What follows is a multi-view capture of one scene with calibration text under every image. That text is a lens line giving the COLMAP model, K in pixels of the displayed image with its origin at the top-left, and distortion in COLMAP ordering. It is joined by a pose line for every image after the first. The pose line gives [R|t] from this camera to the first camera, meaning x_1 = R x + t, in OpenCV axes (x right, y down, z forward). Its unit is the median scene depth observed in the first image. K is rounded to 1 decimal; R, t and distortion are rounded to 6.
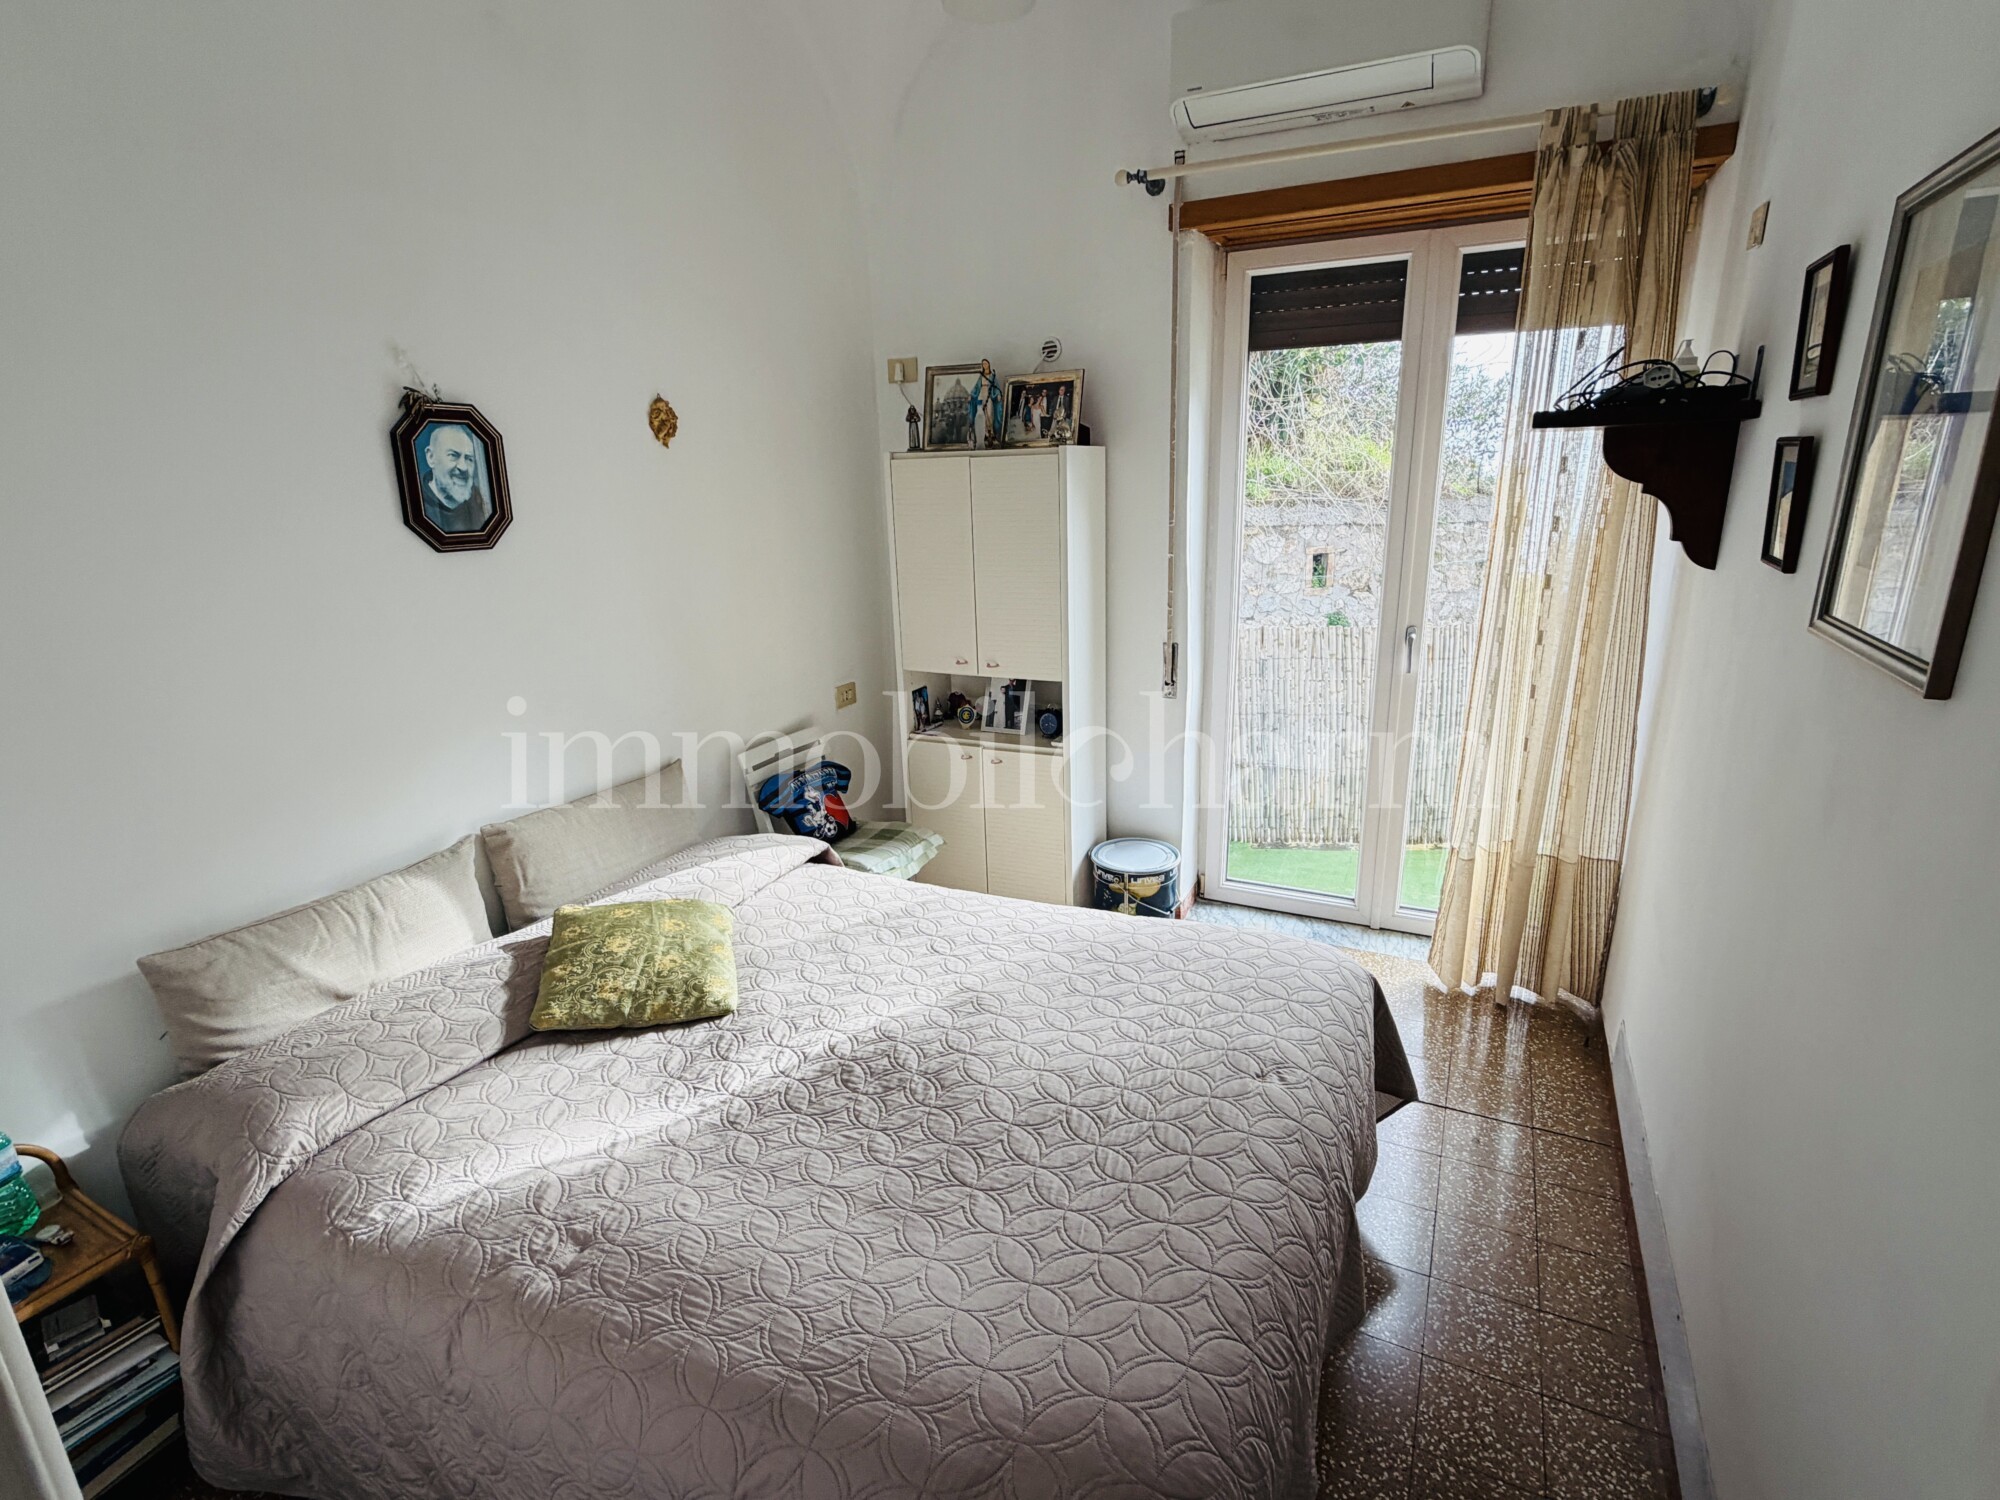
lens RADIAL K [[977.0, 0, 1000.0], [0, 977.0, 750.0], [0, 0, 1]] dist [-0.000142, 0.000146]
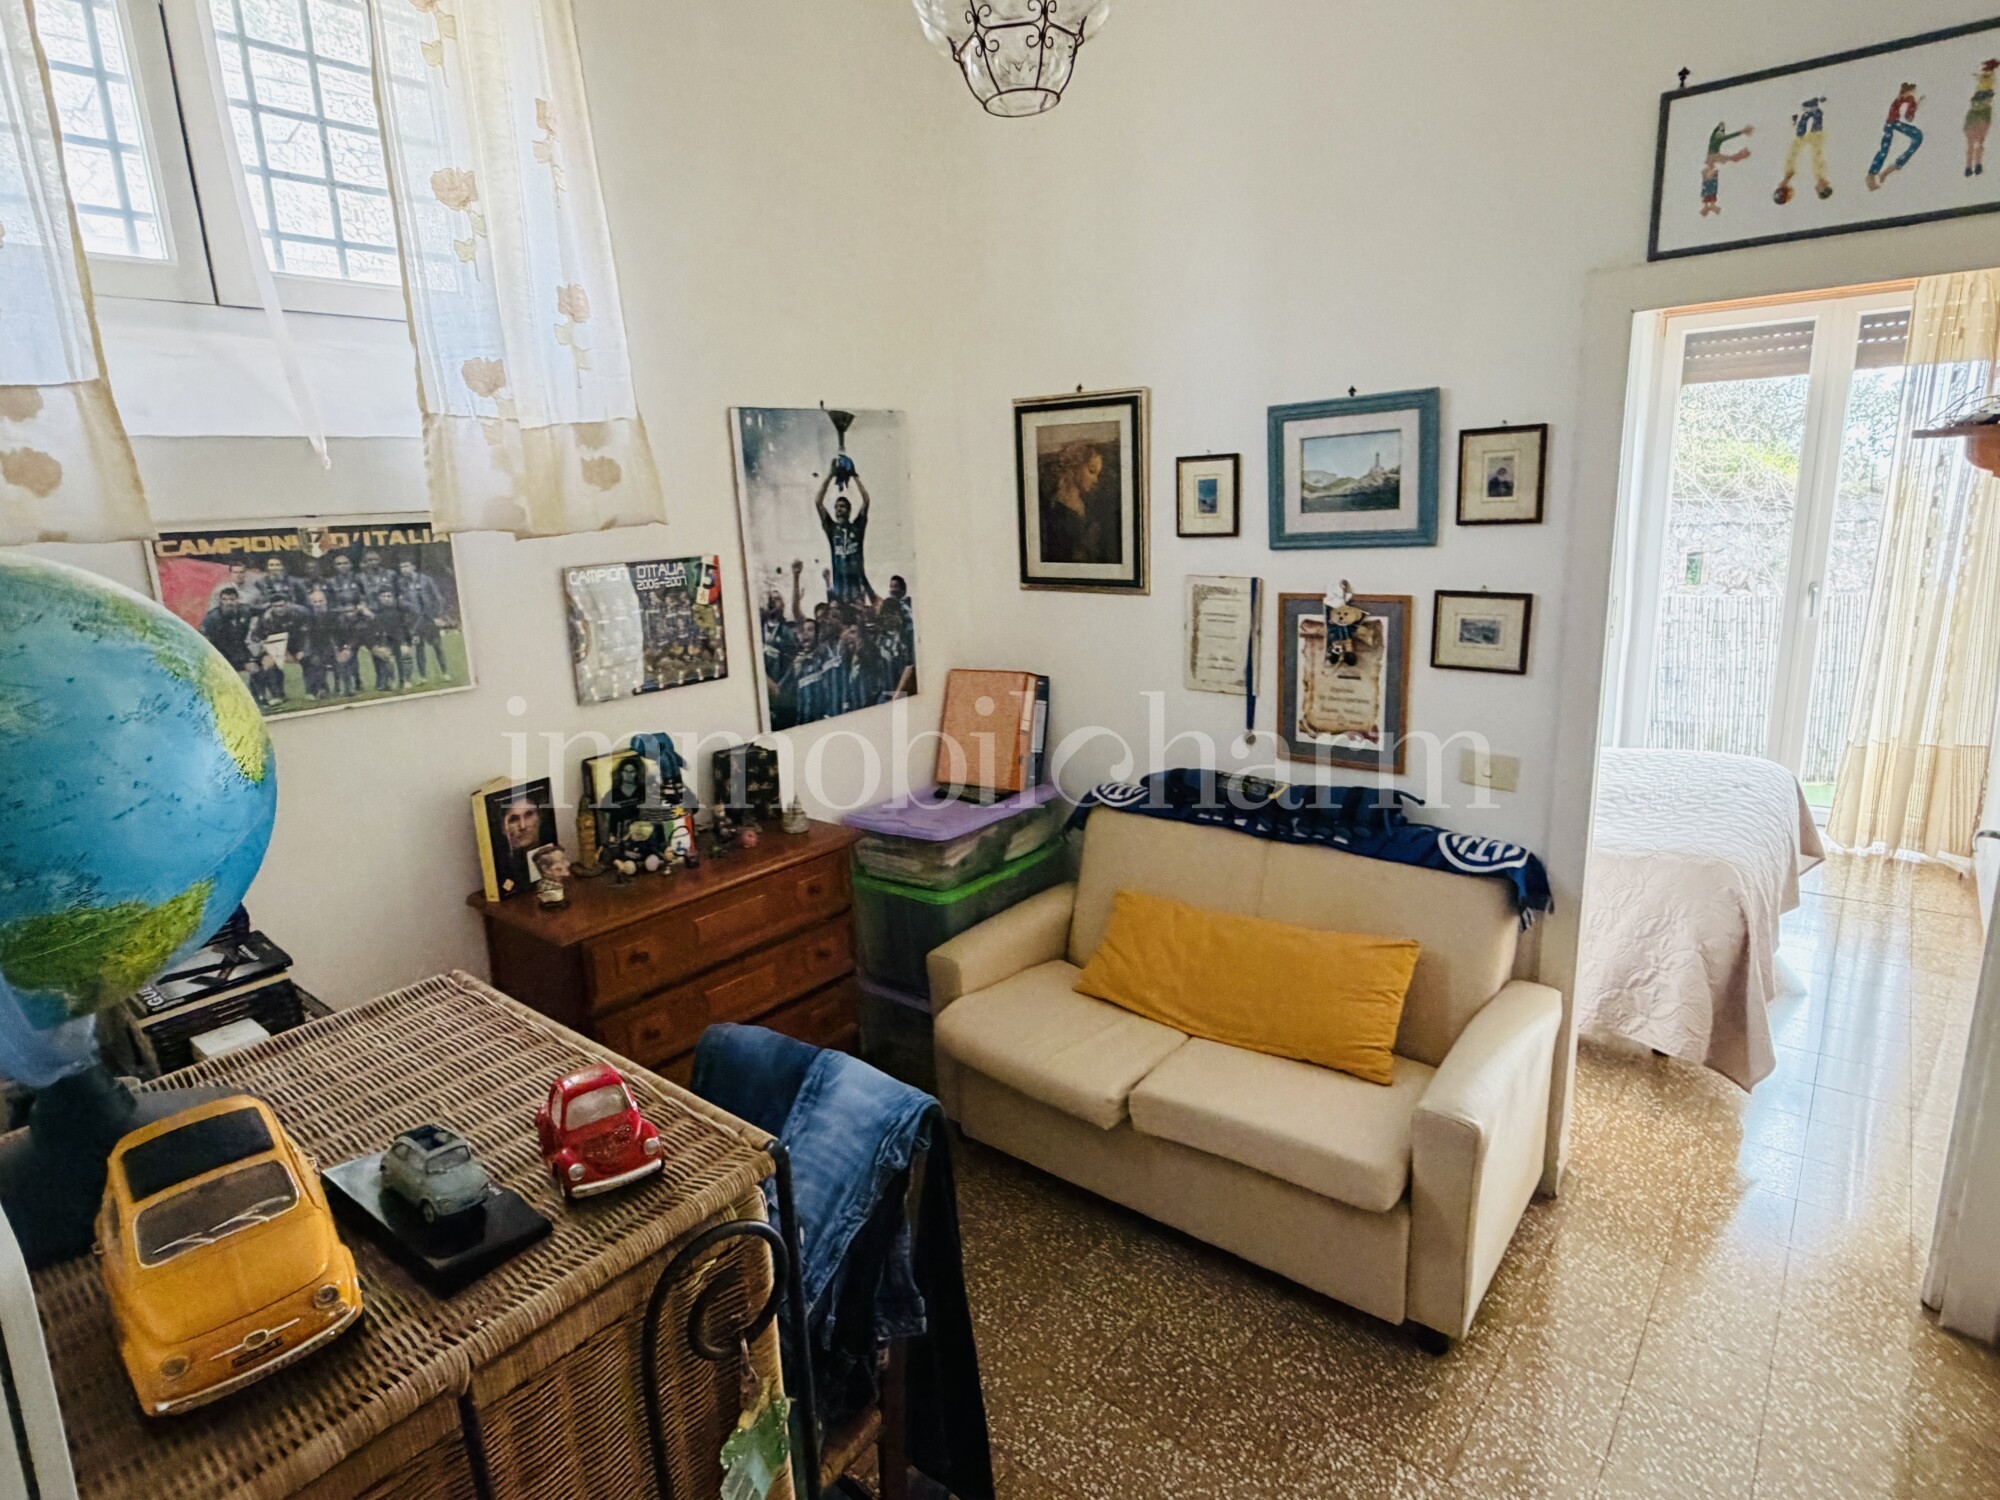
lens RADIAL K [[1084.0, 0, 997.0], [0, 1084.0, 735.4], [0, 0, 1]] dist [-0.000703, -0.000283]
pose [[0.974606, 0.034263, -0.221288, -0.350724], [-0.045775, 0.997840, -0.047108, 0.213441], [0.219196, 0.056041, 0.974070, -0.713331]]
